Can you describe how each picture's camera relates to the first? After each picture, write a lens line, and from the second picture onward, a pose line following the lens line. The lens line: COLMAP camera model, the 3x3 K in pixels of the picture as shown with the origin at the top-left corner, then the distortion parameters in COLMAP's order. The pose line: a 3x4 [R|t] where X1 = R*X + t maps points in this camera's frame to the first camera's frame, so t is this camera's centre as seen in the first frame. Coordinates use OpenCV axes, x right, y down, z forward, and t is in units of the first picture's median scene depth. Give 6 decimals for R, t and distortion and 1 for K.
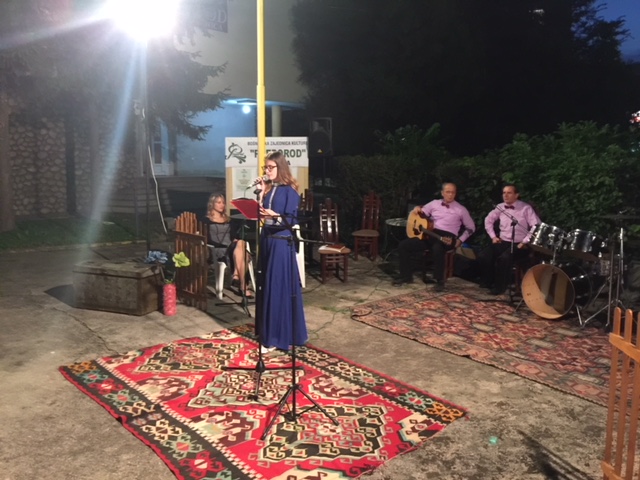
lens RADIAL K [[542.3, 0, 320.1], [0, 542.3, 215.4], [0, 0, 1]] dist [0.105343, -0.166456]
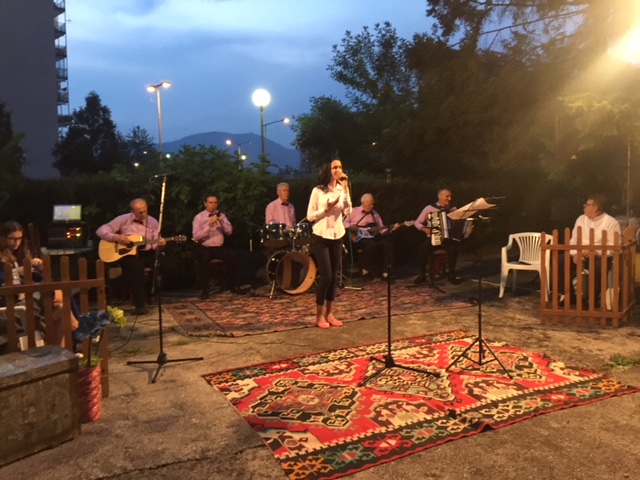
lens RADIAL K [[540.9, 0, 319.2], [0, 540.9, 221.7], [0, 0, 1]] dist [0.098712, -0.165822]
pose [[0.244865, -0.065461, 0.967345, -1.115167], [0.118131, 0.992299, 0.037247, -0.030385], [-0.962334, 0.105152, 0.250712, 0.868675]]
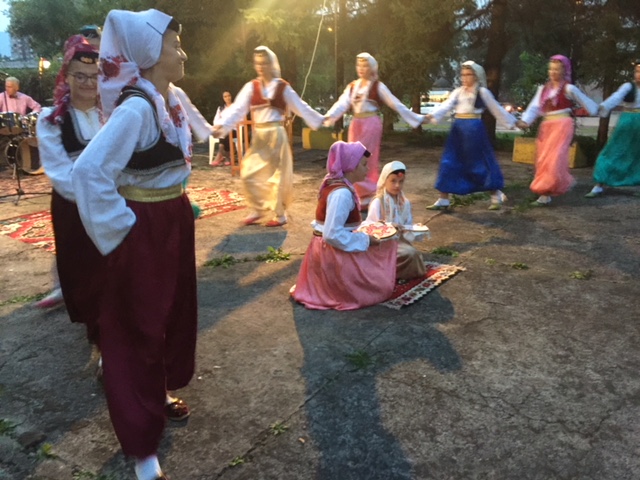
lens RADIAL K [[541.4, 0, 320.6], [0, 541.4, 218.6], [0, 0, 1]] dist [0.092601, -0.152561]
pose [[-0.211640, -0.248581, 0.945207, -1.670348], [0.120117, 0.953167, 0.277569, -0.025586], [-0.969938, 0.172280, -0.171869, 0.758643]]
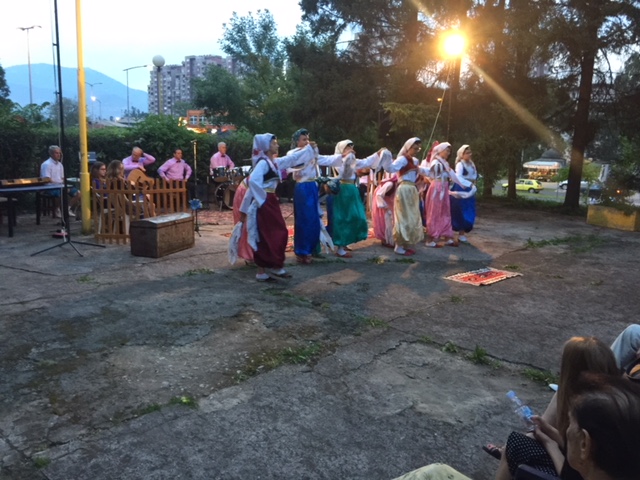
lens RADIAL K [[541.4, 0, 320.6], [0, 541.4, 218.6], [0, 0, 1]] dist [0.092601, -0.152561]
pose [[-0.023484, -0.151070, 0.988244, -2.443843], [0.082970, 0.984812, 0.152517, -0.107537], [-0.996275, 0.085577, -0.010593, 0.972069]]
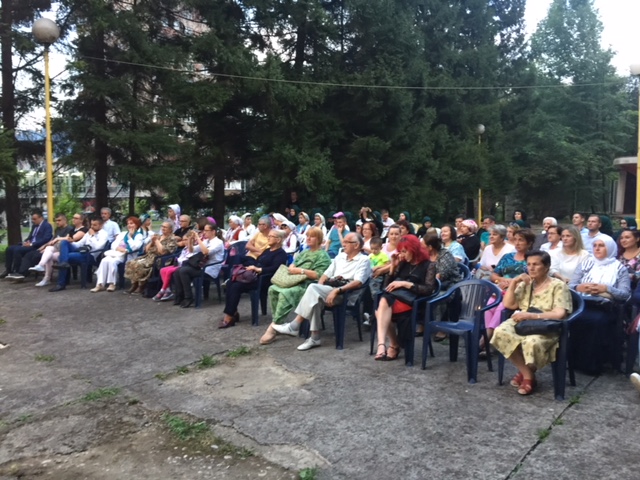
lens RADIAL K [[541.4, 0, 320.6], [0, 541.4, 218.6], [0, 0, 1]] dist [0.092601, -0.152561]
pose [[-0.996139, -0.001786, -0.087769, -1.600811], [-0.016281, 0.986206, 0.164717, -0.201143], [0.086264, 0.165510, -0.982428, 1.892880]]
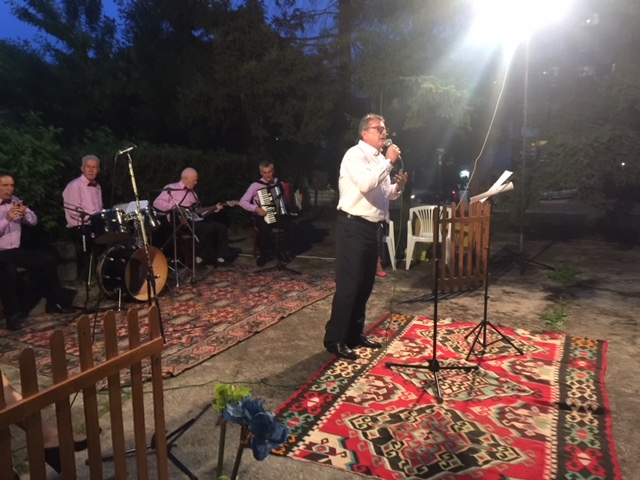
lens RADIAL K [[540.9, 0, 319.2], [0, 540.9, 221.7], [0, 0, 1]] dist [0.098712, -0.165822]
pose [[-0.395152, -0.120998, 0.910612, -0.842234], [0.100504, 0.979642, 0.173783, -0.131439], [-0.913101, 0.160190, -0.374947, 1.507179]]
